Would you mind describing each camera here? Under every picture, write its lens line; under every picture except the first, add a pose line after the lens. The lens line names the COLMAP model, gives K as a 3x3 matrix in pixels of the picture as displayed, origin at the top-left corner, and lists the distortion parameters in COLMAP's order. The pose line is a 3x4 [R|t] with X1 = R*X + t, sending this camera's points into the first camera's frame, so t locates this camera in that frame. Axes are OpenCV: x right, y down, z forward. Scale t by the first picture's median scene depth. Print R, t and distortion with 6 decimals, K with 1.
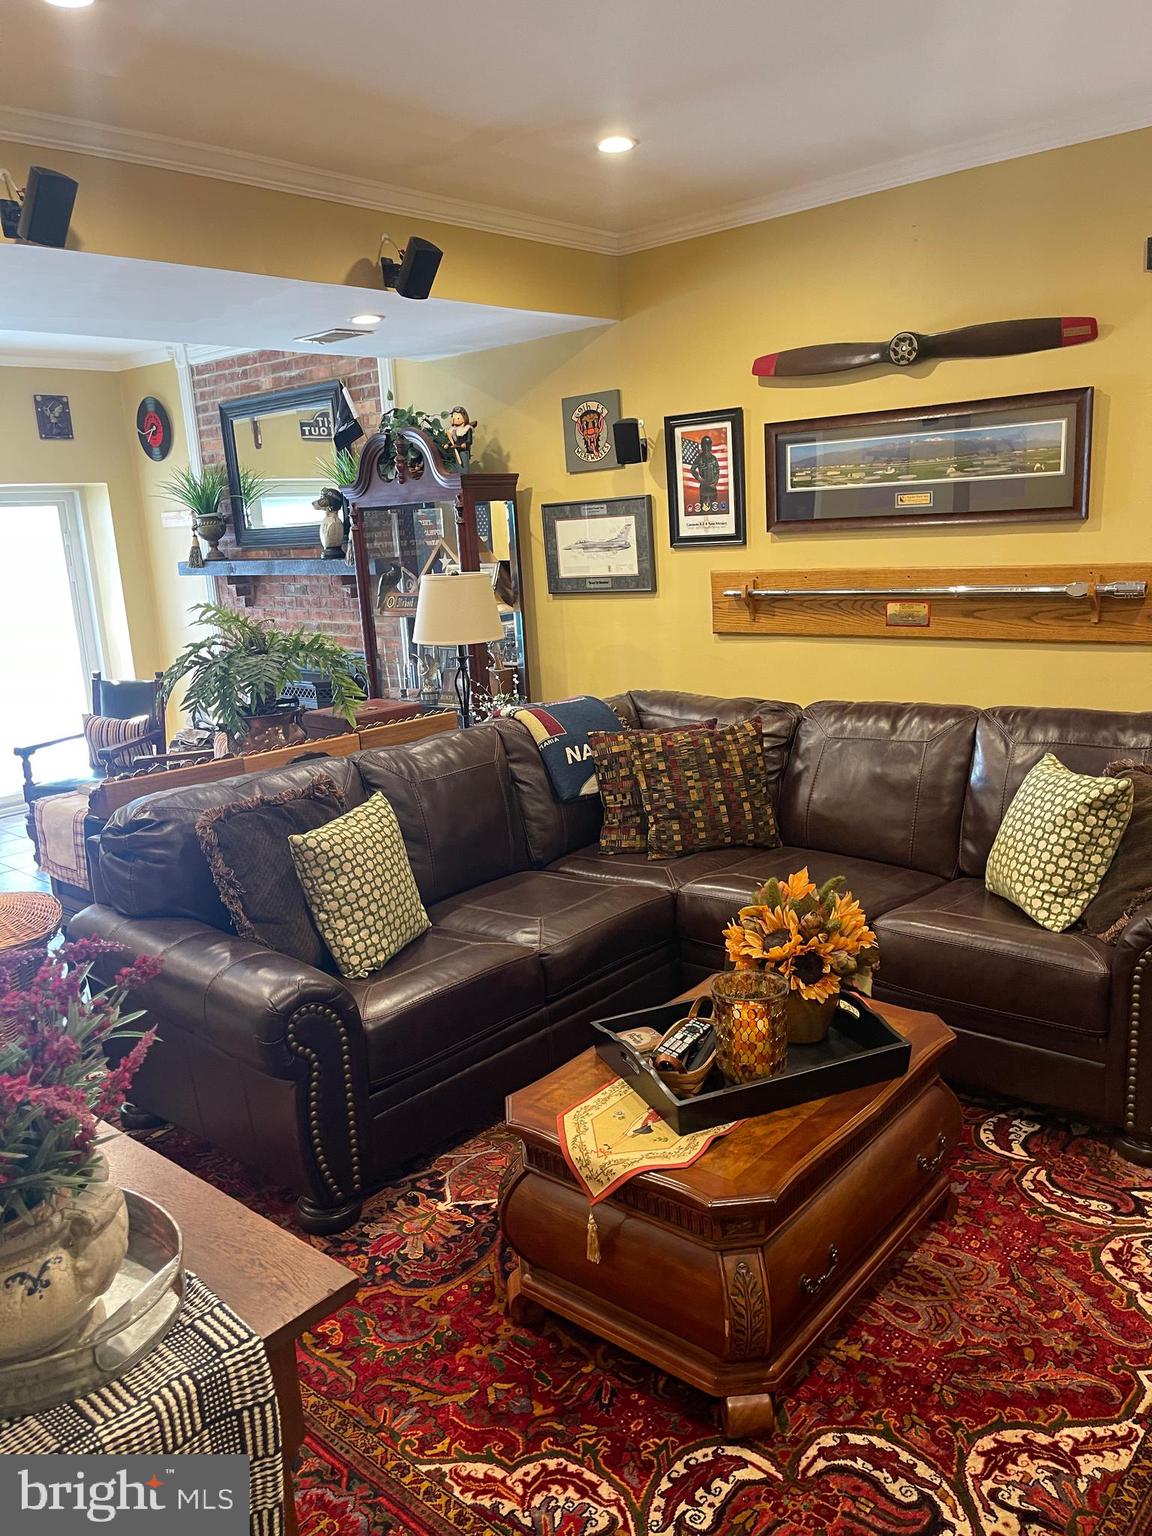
lens RADIAL K [[1152.5, 0, 565.3], [0, 1152.5, 767.1], [0, 0, 1]] dist [0.073941, -0.105647]
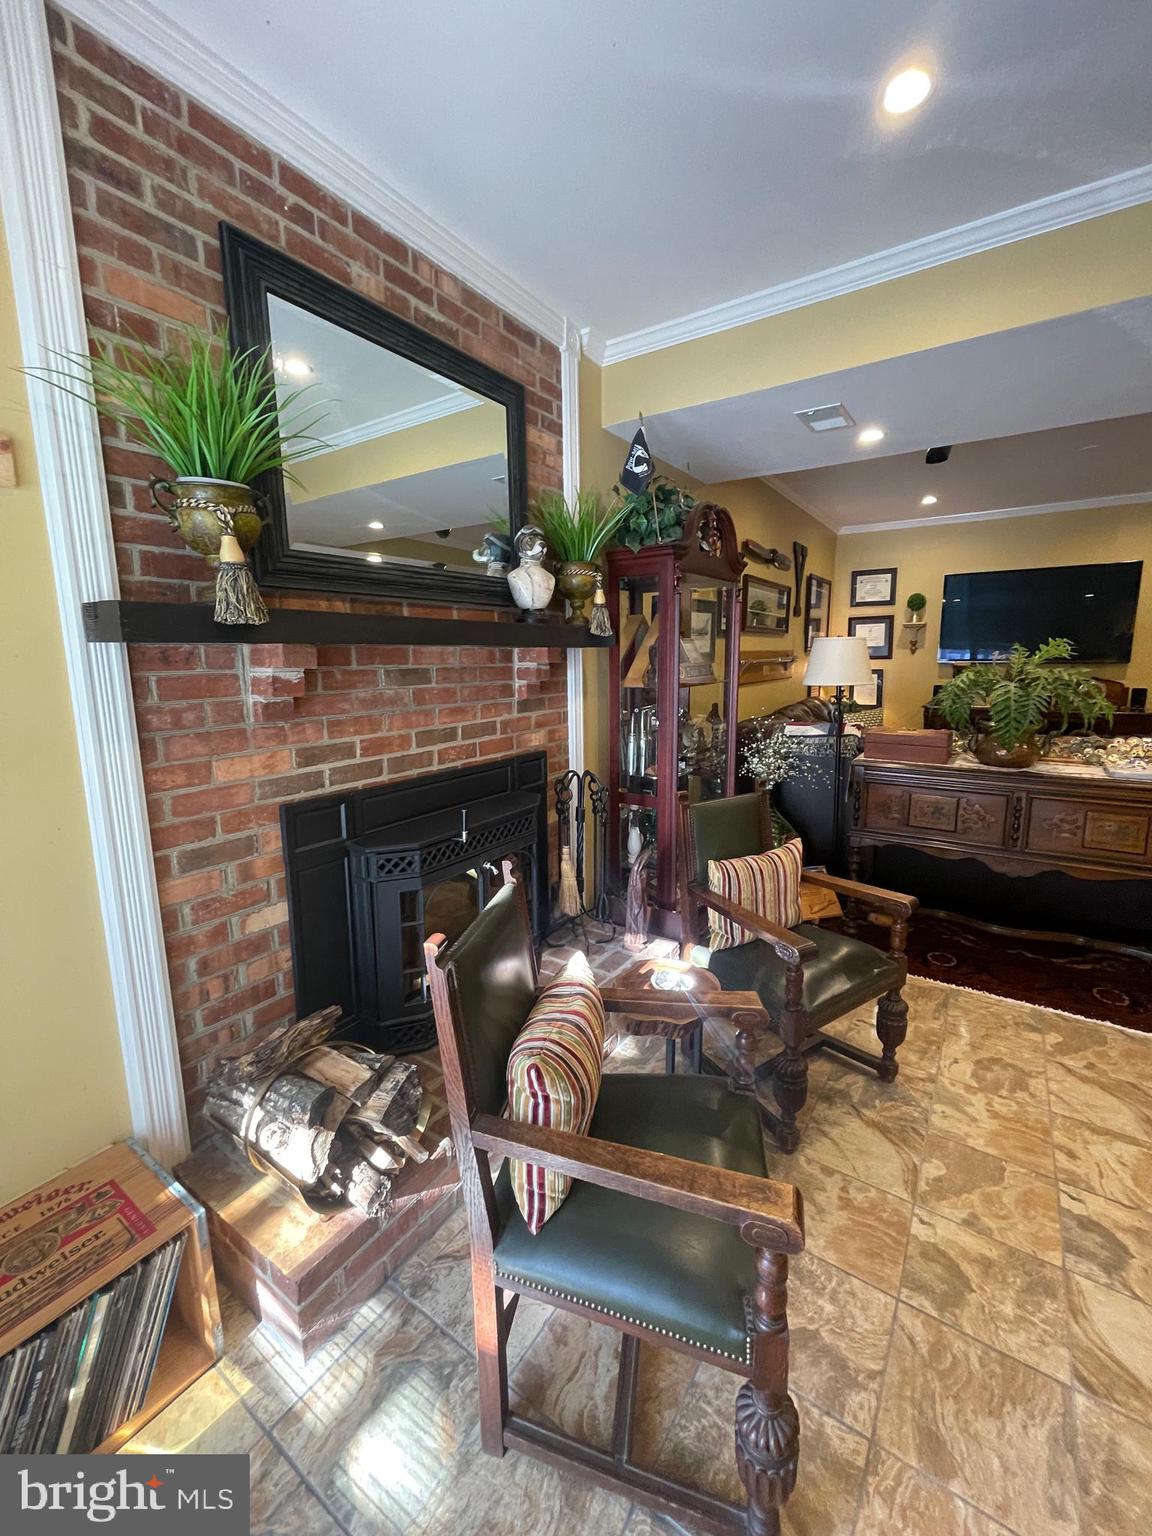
lens RADIAL K [[617.5, 0, 572.1], [0, 617.5, 759.1], [0, 0, 1]] dist [-0.007124, 0.001718]
pose [[-0.126533, -0.109864, 0.985860, -1.145918], [0.229767, 0.963573, 0.136870, -0.285446], [-0.964985, 0.243837, -0.096681, 2.007532]]
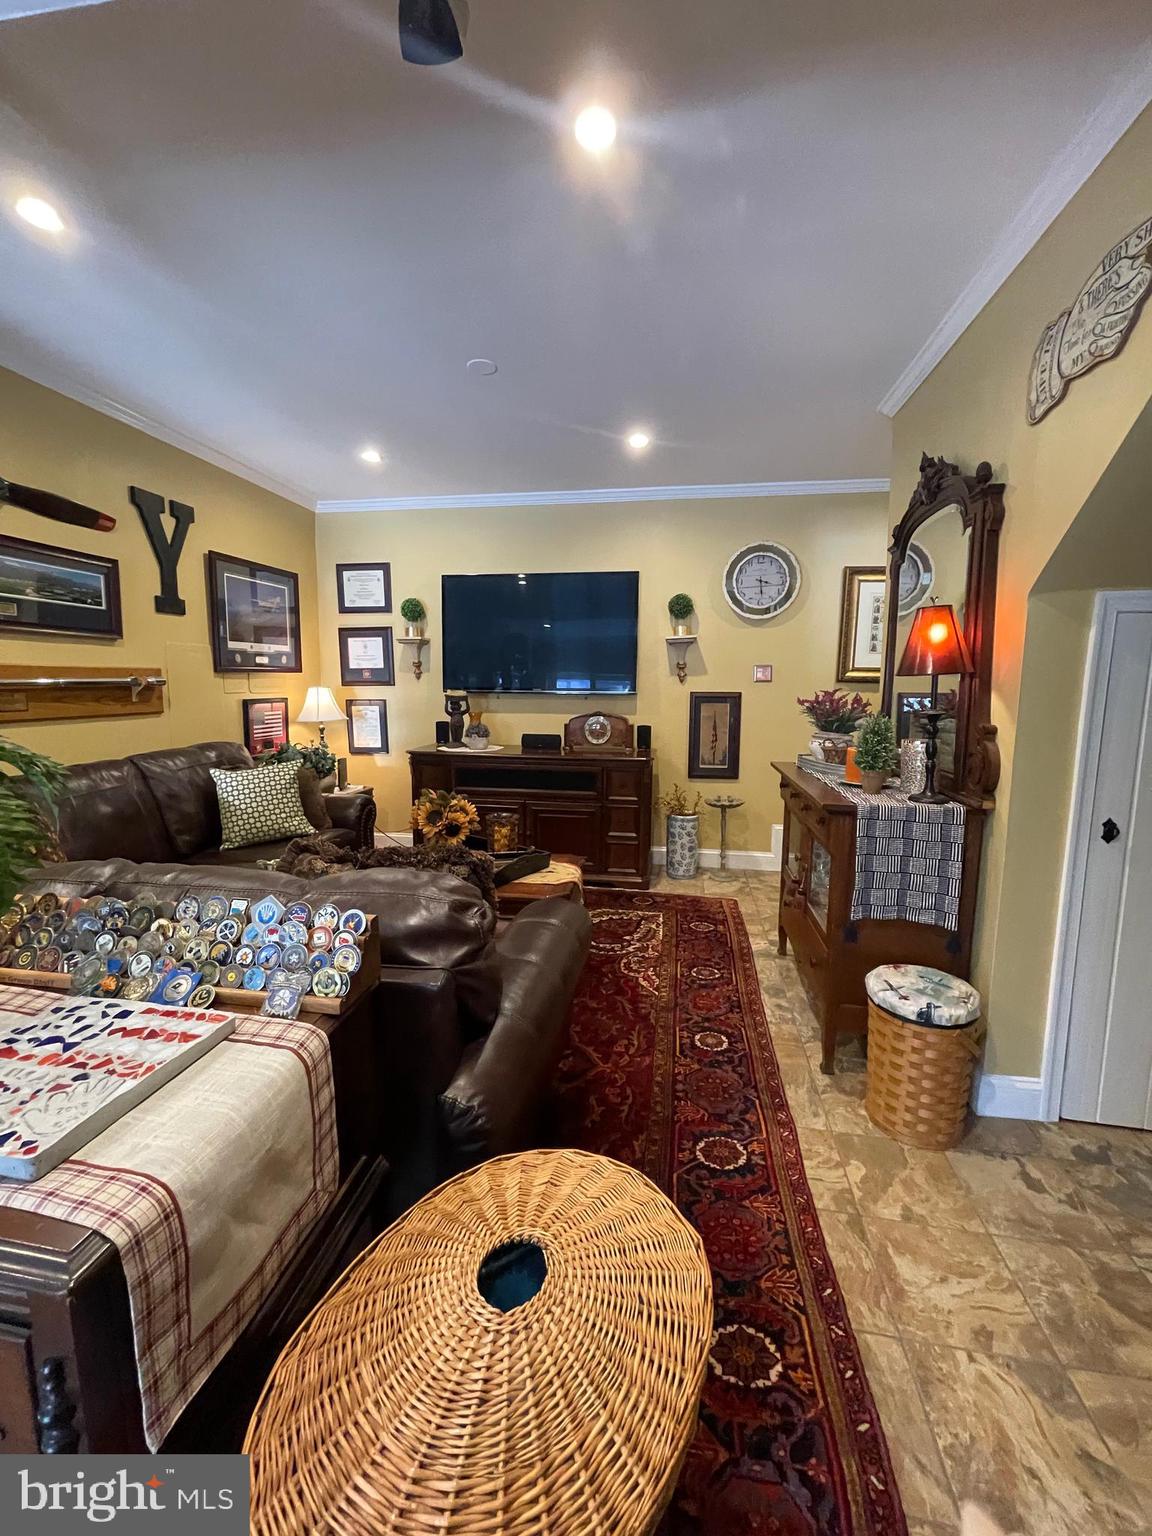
lens RADIAL K [[617.5, 0, 573.0], [0, 617.5, 758.7], [0, 0, 1]] dist [-0.007124, 0.001718]
pose [[-0.526849, -0.056370, 0.848088, -0.741691], [0.200980, 0.961240, 0.188744, -0.101937], [-0.825855, 0.269888, -0.495099, 1.115450]]
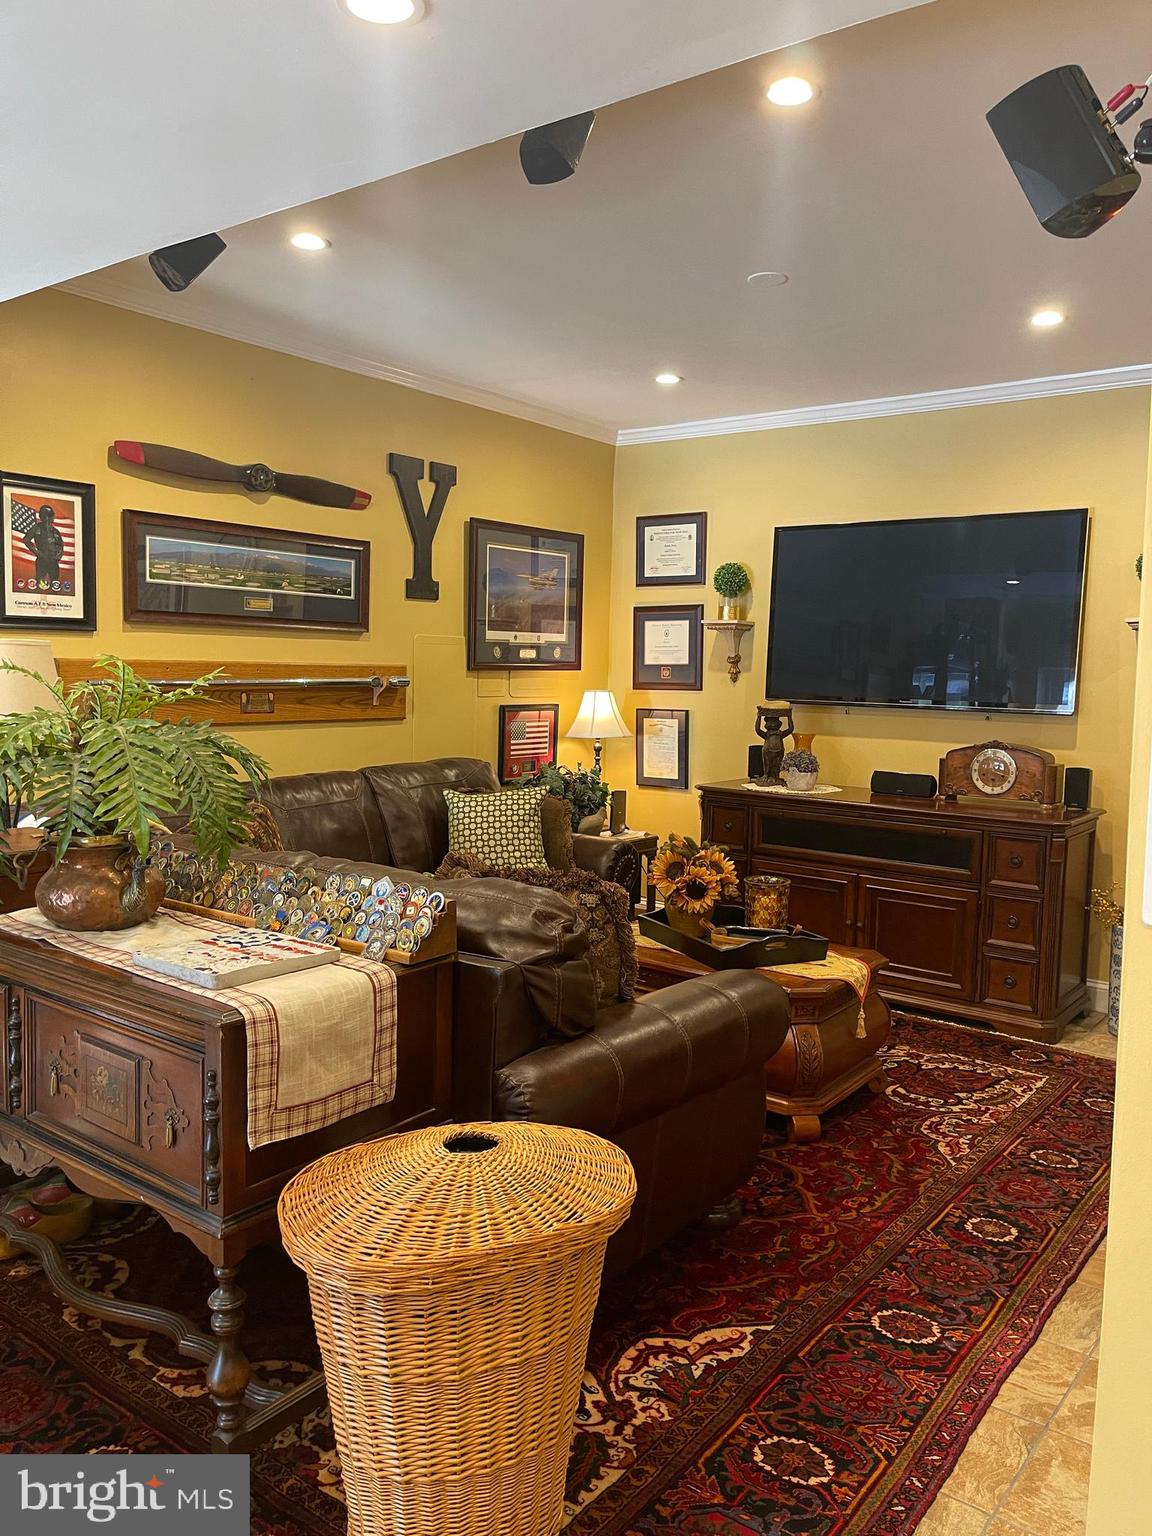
lens RADIAL K [[1152.5, 0, 590.0], [0, 1152.5, 768.3], [0, 0, 1]] dist [0.073941, -0.105647]
pose [[-0.075145, -0.039530, 0.996389, -1.143444], [0.192825, 0.979778, 0.053413, -0.087466], [-0.978352, 0.196143, -0.066003, 1.011999]]
